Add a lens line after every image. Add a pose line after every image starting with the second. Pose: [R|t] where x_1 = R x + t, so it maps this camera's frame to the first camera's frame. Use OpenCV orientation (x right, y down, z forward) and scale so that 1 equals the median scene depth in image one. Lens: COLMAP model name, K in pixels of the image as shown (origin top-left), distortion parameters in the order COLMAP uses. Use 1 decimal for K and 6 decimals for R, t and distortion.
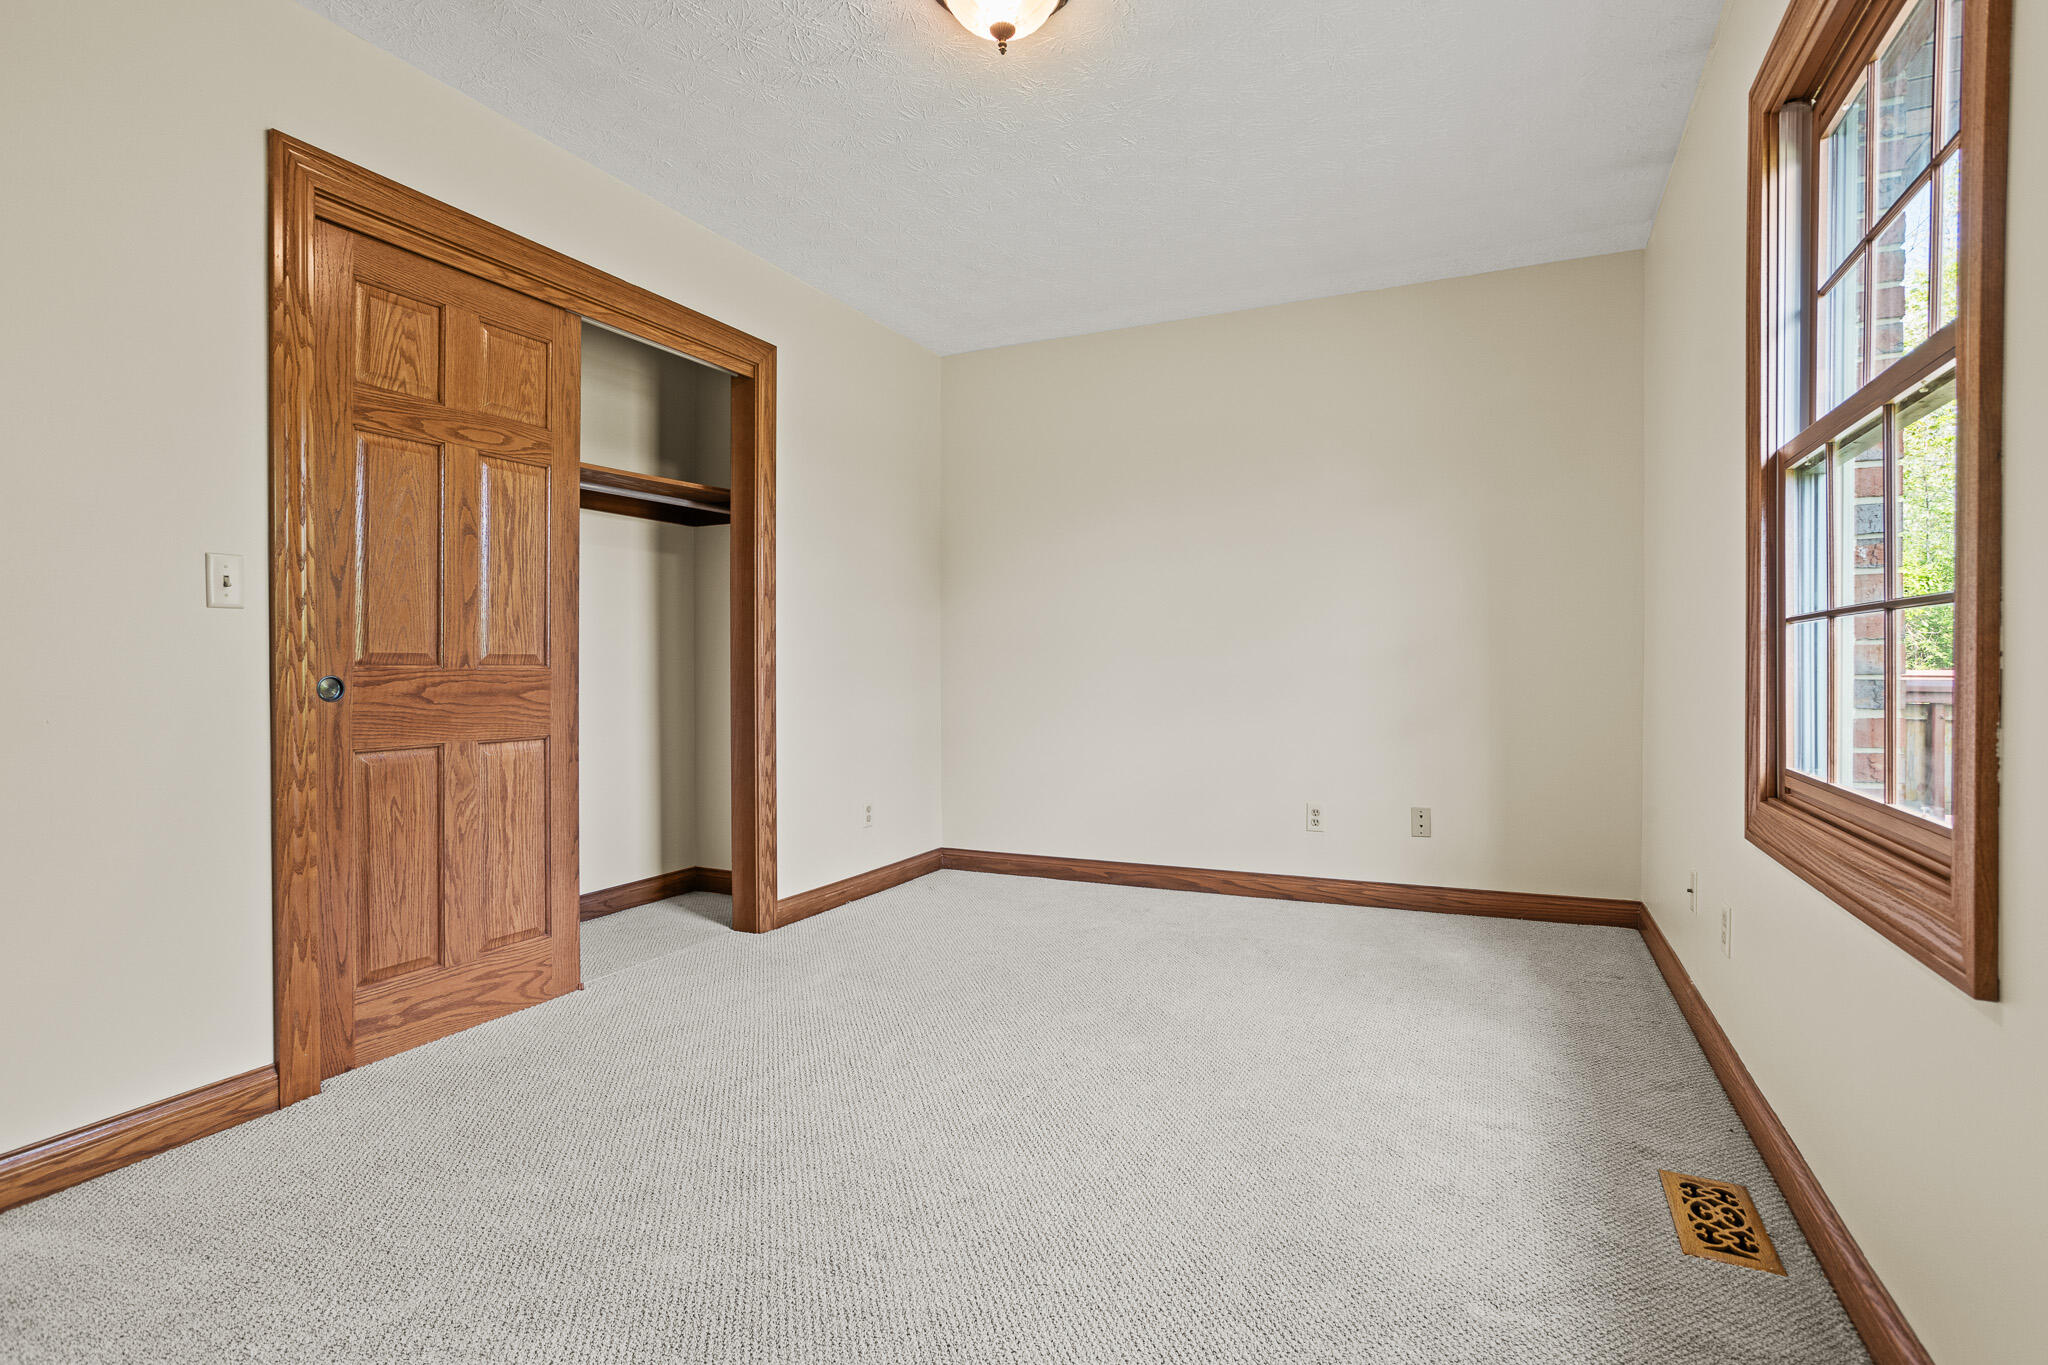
lens RADIAL K [[1020.0, 0, 1016.0], [0, 1020.0, 673.4], [0, 0, 1]] dist [0.001739, 0.000082]
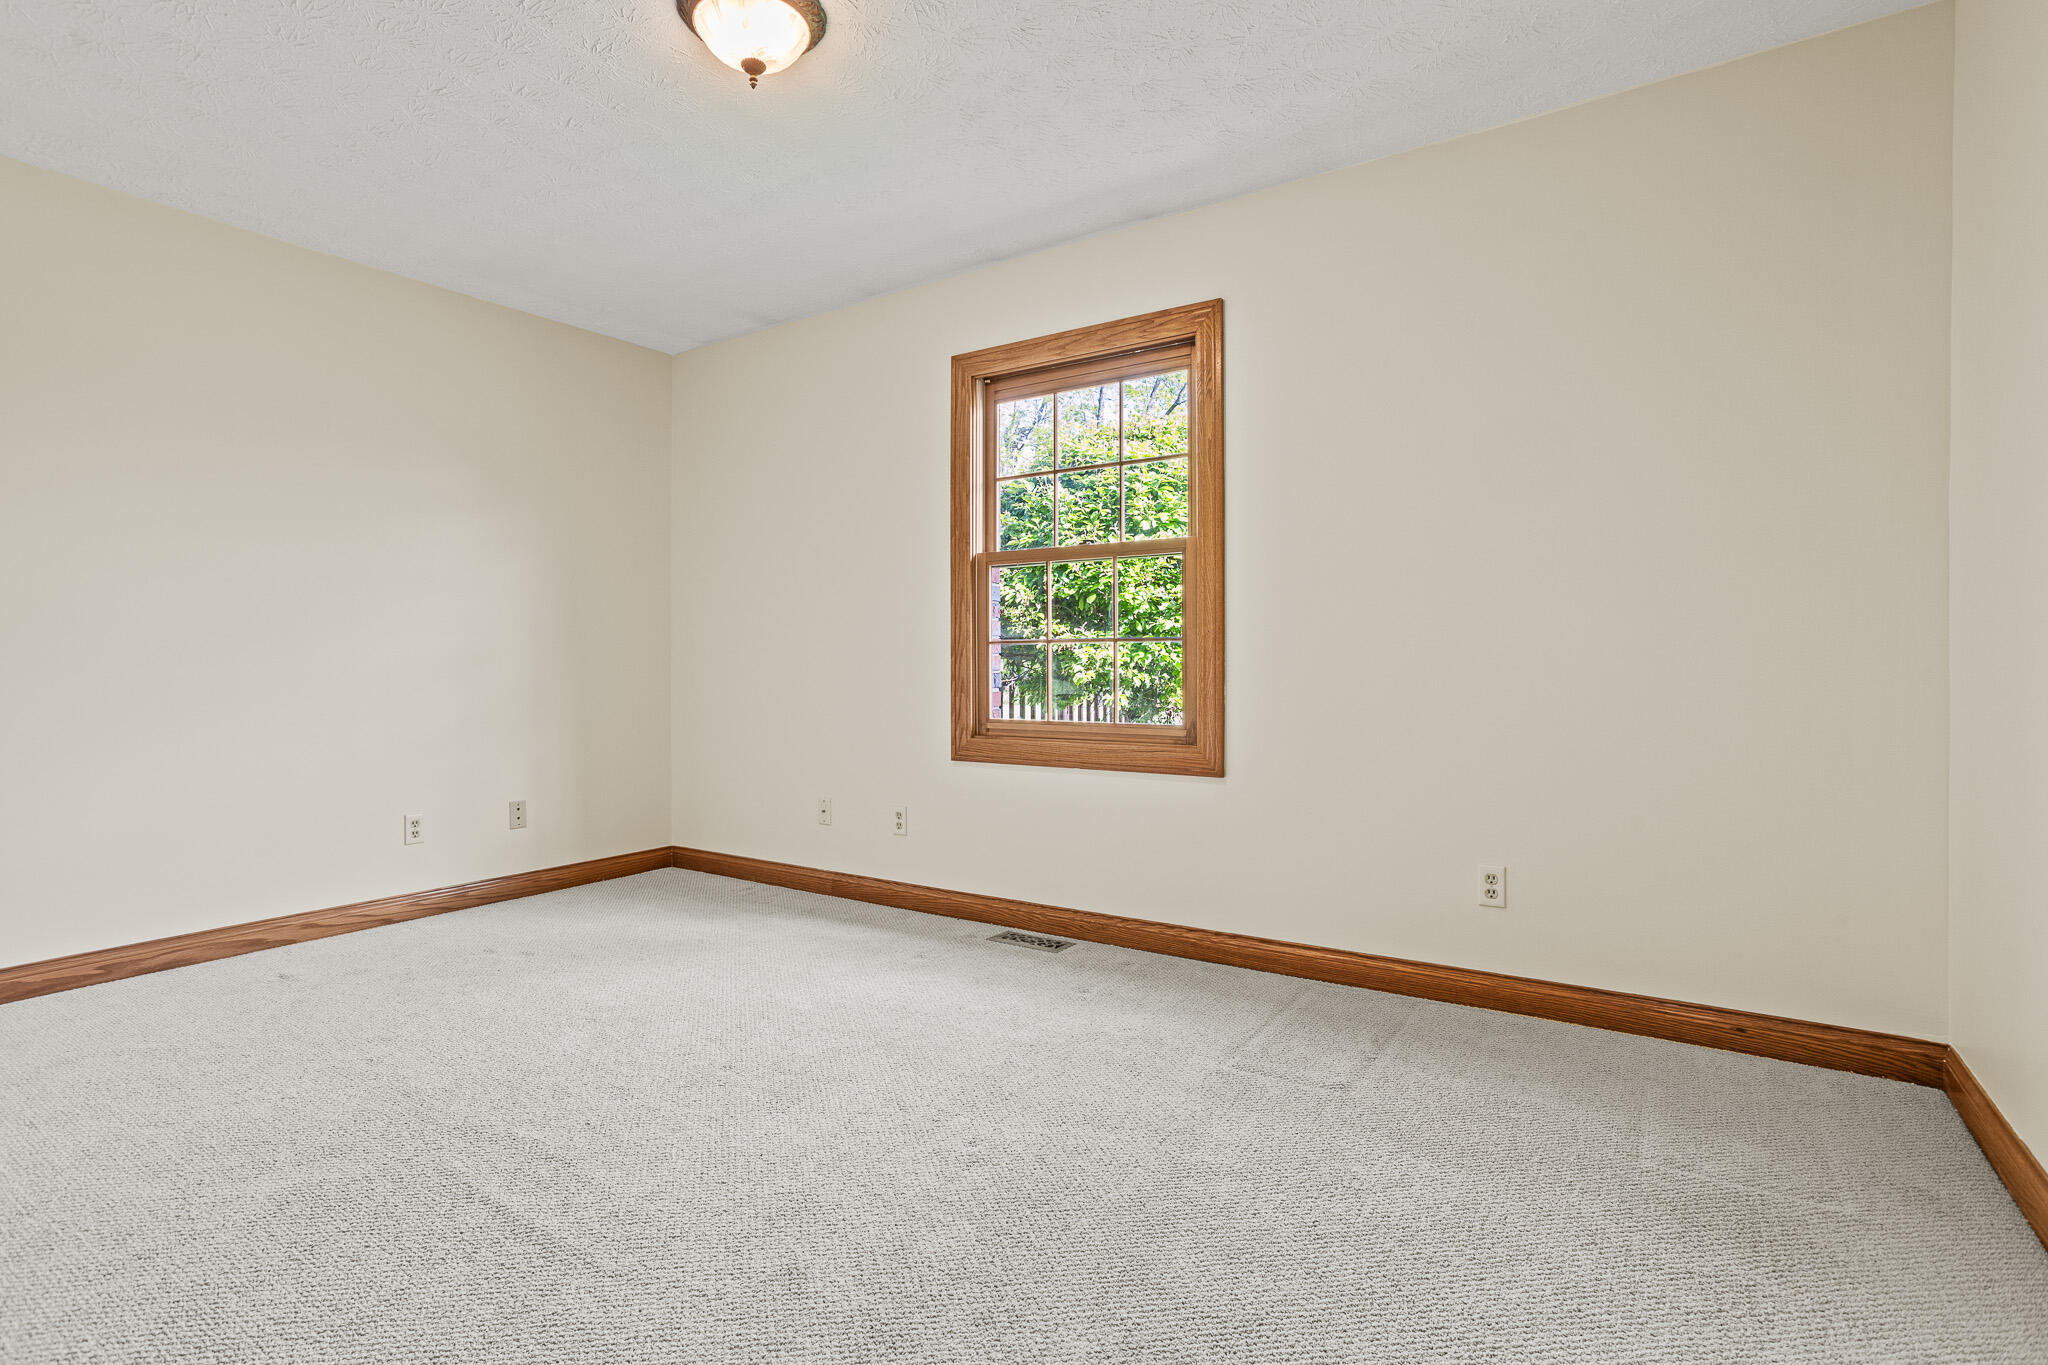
lens RADIAL K [[1020.0, 0, 1008.8], [0, 1020.0, 675.0], [0, 0, 1]] dist [0.001739, 0.000082]
pose [[0.157474, -0.000124, 0.987523, -0.577396], [0.010371, 0.999945, -0.001528, 0.006790], [-0.987469, 0.010483, 0.157467, 0.325142]]
